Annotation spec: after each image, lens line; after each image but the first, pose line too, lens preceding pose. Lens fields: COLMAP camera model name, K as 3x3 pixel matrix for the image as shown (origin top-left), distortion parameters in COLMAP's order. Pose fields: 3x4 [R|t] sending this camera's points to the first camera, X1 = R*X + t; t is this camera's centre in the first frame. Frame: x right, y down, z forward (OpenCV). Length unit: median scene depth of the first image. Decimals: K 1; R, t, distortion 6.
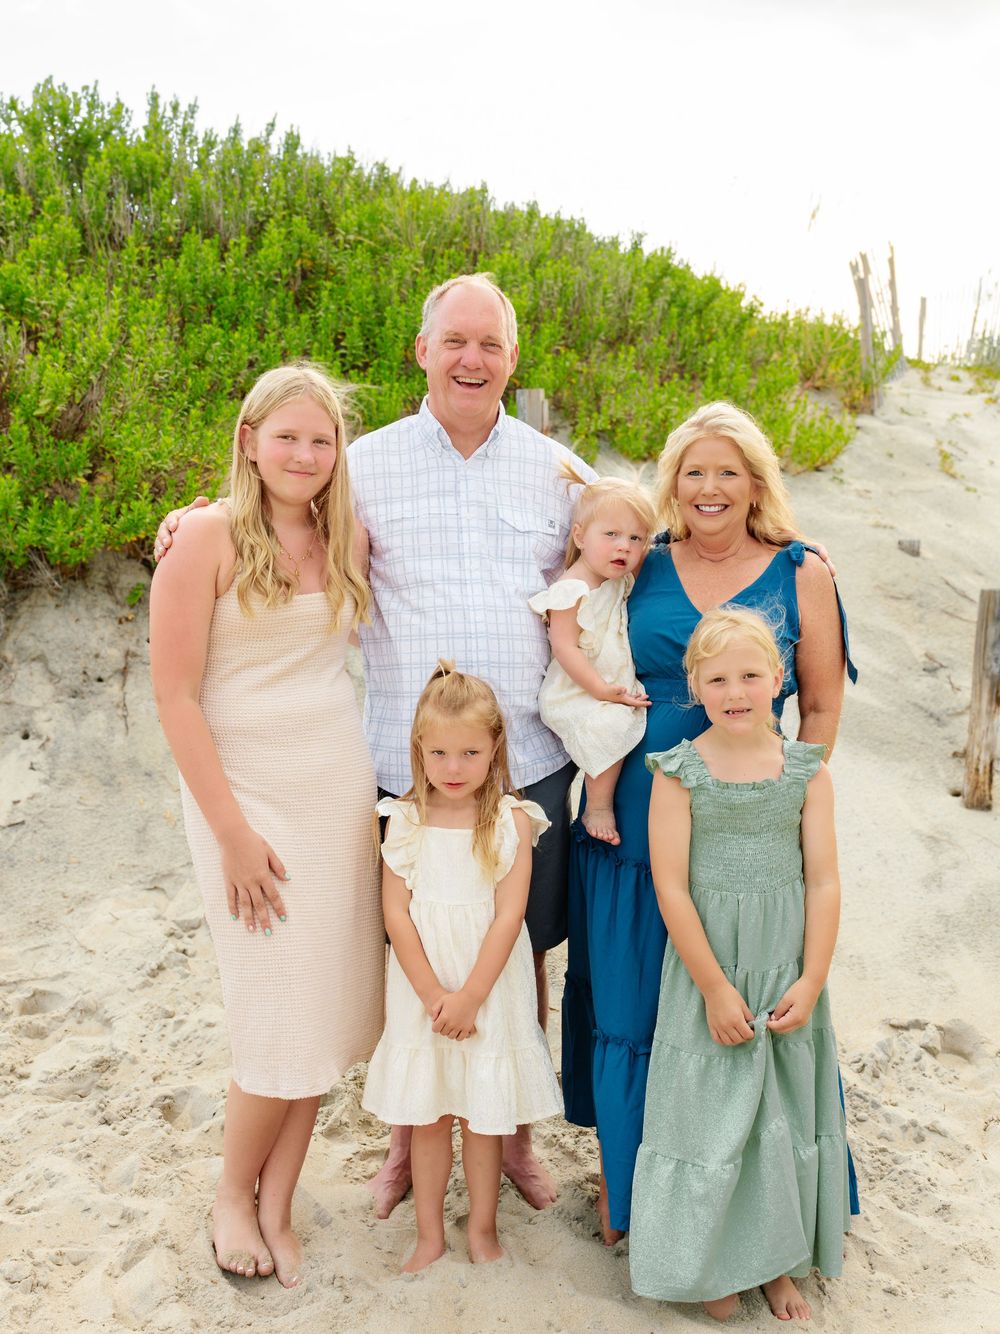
lens RADIAL K [[1298.3, 0, 501.7], [0, 1298.3, 602.5], [0, 0, 1]] dist [-0.003634, 0.014136]
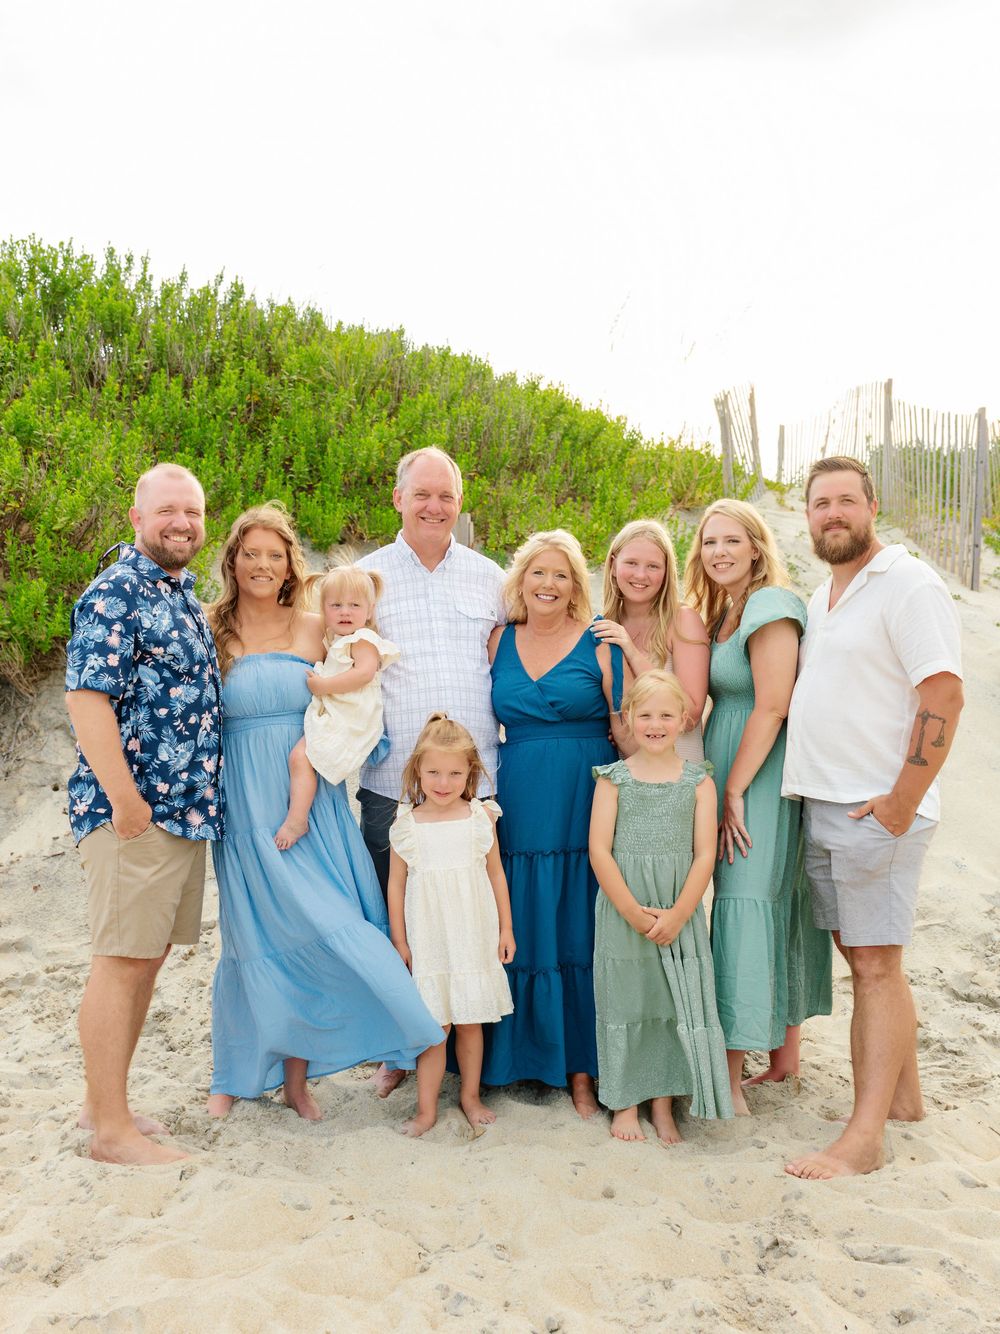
lens RADIAL K [[1298.3, 0, 501.7], [0, 1298.3, 602.5], [0, 0, 1]] dist [-0.003634, 0.014136]
pose [[0.996148, 0.006384, 0.087456, -0.032667], [0.000513, 0.996905, -0.078608, 0.014843], [-0.087687, 0.078350, 0.993062, -0.177936]]
